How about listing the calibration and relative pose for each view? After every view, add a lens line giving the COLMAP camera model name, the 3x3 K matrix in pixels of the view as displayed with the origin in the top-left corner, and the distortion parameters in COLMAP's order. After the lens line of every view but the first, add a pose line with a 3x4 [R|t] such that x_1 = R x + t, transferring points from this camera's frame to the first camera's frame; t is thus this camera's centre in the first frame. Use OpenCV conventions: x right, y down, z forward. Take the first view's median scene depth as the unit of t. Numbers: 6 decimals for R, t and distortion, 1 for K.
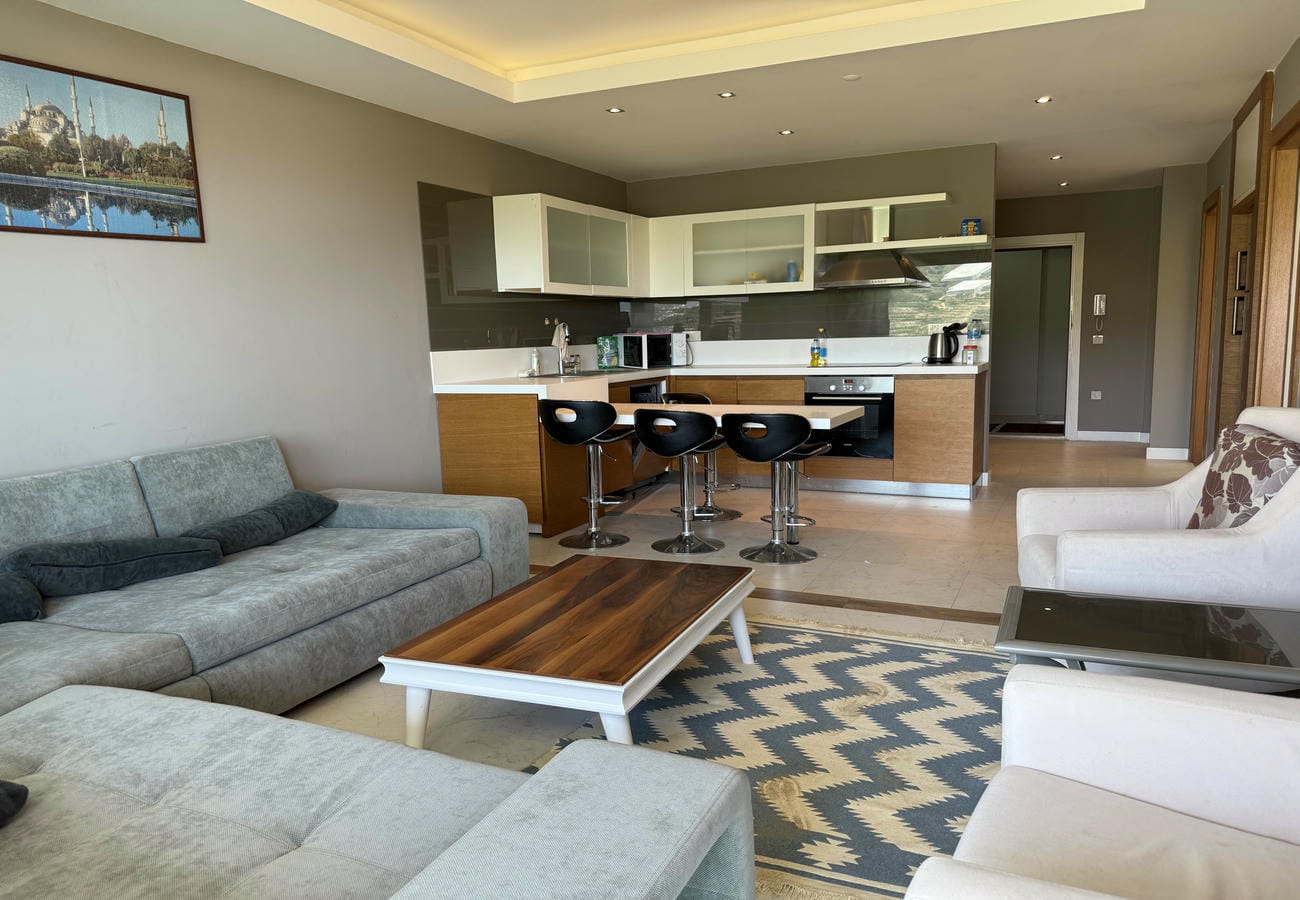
lens RADIAL K [[913.9, 0, 646.2], [0, 913.9, 451.3], [0, 0, 1]] dist [0.095650, -0.151207]
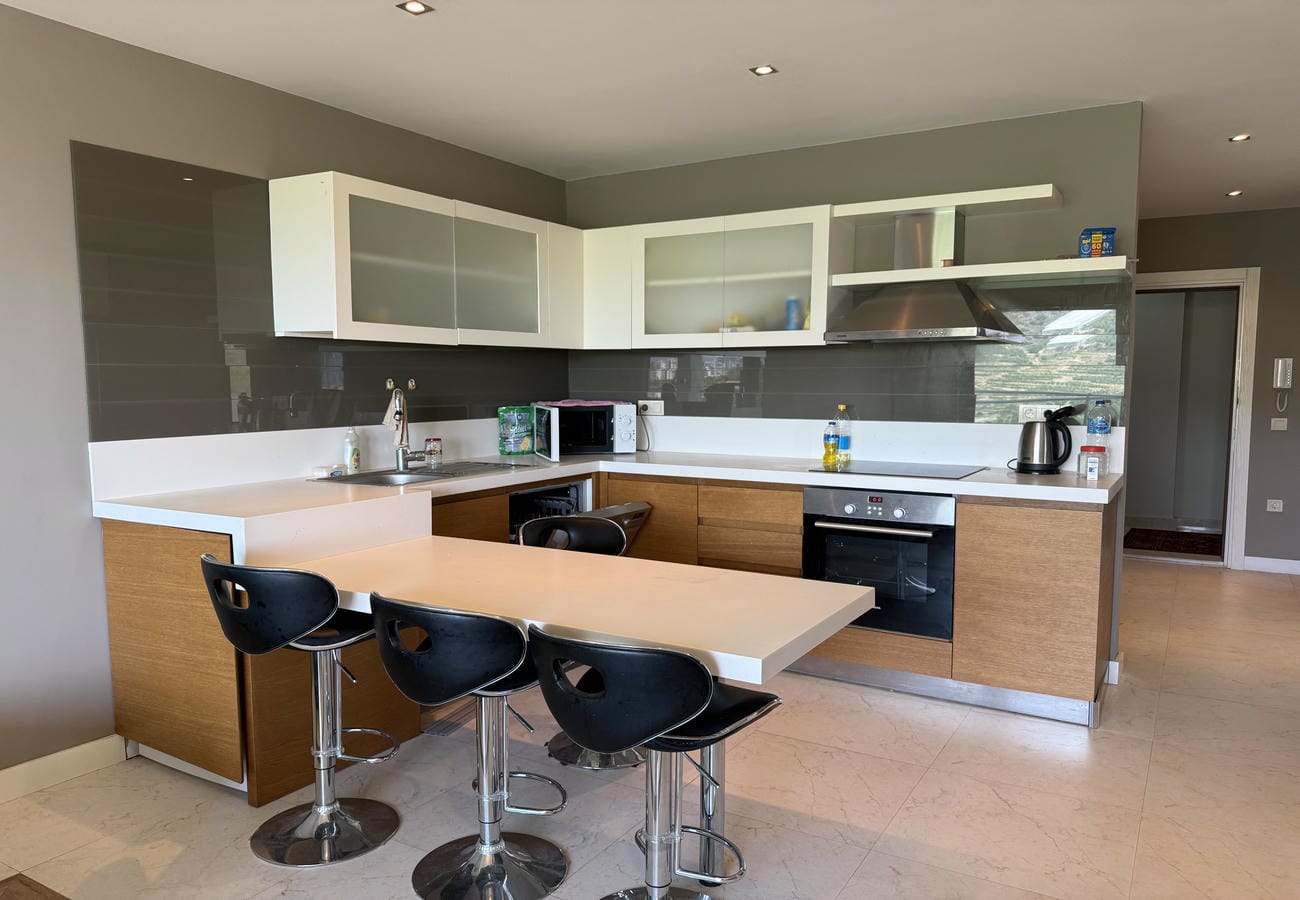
lens RADIAL K [[913.9, 0, 646.2], [0, 913.9, 451.3], [0, 0, 1]] dist [0.095650, -0.151207]
pose [[0.995111, 0.031786, -0.093507, 0.123324], [-0.035968, 0.998411, -0.043375, -0.073757], [0.091980, 0.046527, 0.994673, 0.385091]]
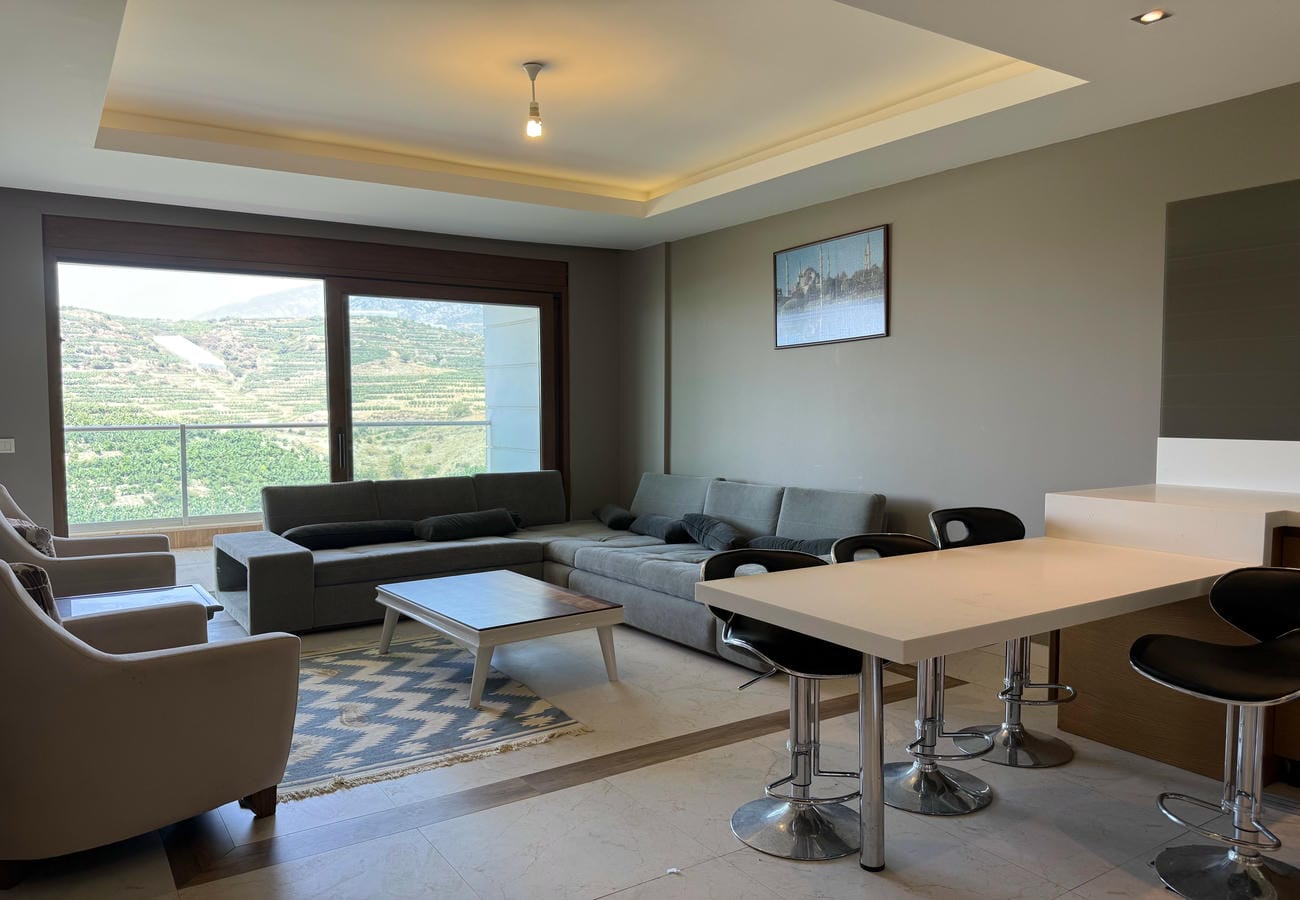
lens RADIAL K [[913.9, 0, 646.2], [0, 913.9, 451.3], [0, 0, 1]] dist [0.095650, -0.151207]
pose [[-0.518262, 0.072938, -0.852106, 0.467861], [-0.090463, 0.986091, 0.139428, -0.131089], [0.850424, 0.149344, -0.504455, 0.833316]]
